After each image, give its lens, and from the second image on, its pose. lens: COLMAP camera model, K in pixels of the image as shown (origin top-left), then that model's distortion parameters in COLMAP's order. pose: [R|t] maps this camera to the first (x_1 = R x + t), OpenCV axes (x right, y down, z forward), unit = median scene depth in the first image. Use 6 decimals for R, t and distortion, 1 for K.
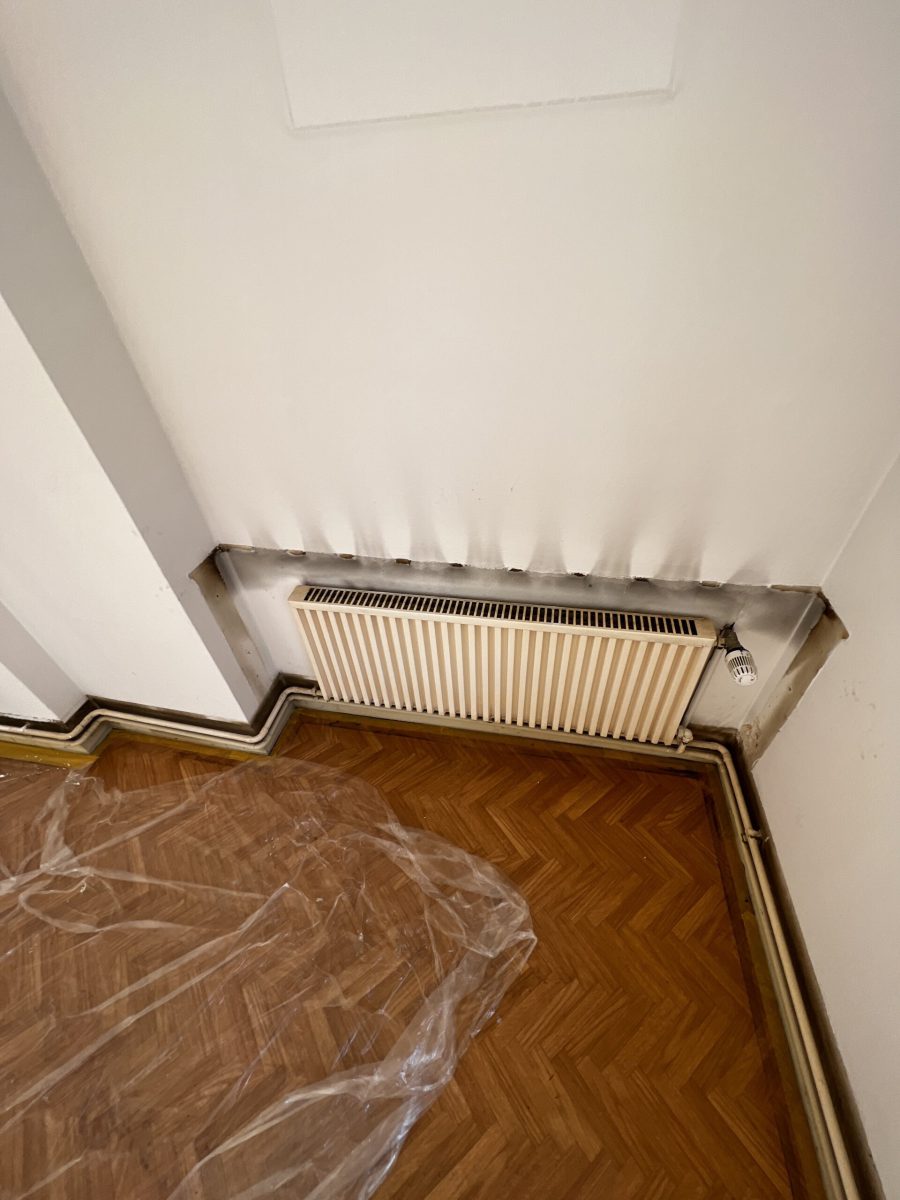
lens RADIAL K [[481.5, 0, 454.1], [0, 481.5, 597.8], [0, 0, 1]] dist [-0.000297, -0.000045]
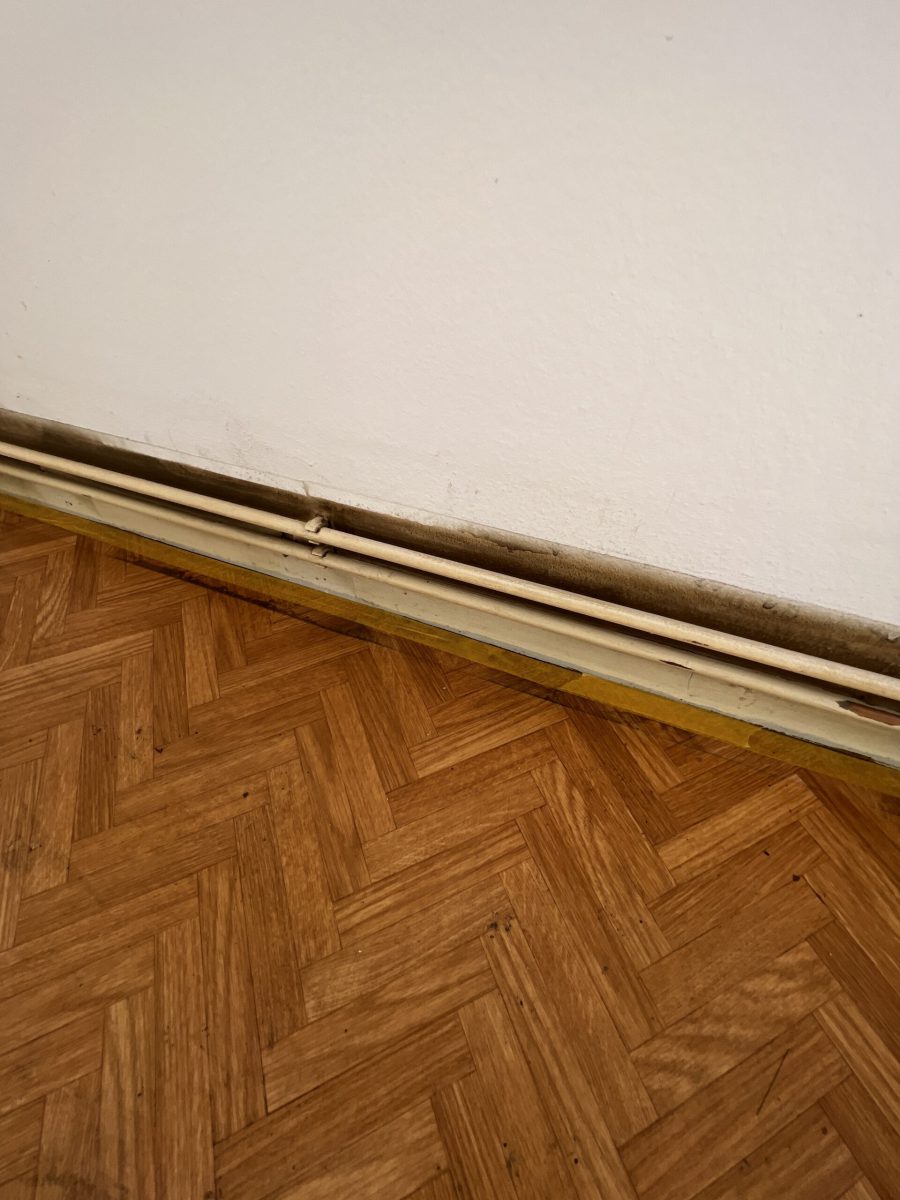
lens RADIAL K [[481.5, 0, 454.1], [0, 481.5, 597.8], [0, 0, 1]] dist [-0.000297, -0.000045]
pose [[0.209944, -0.681012, 0.701532, 0.262936], [0.627374, 0.644158, 0.437565, 0.611341], [-0.749884, 0.348258, 0.562486, 0.530083]]
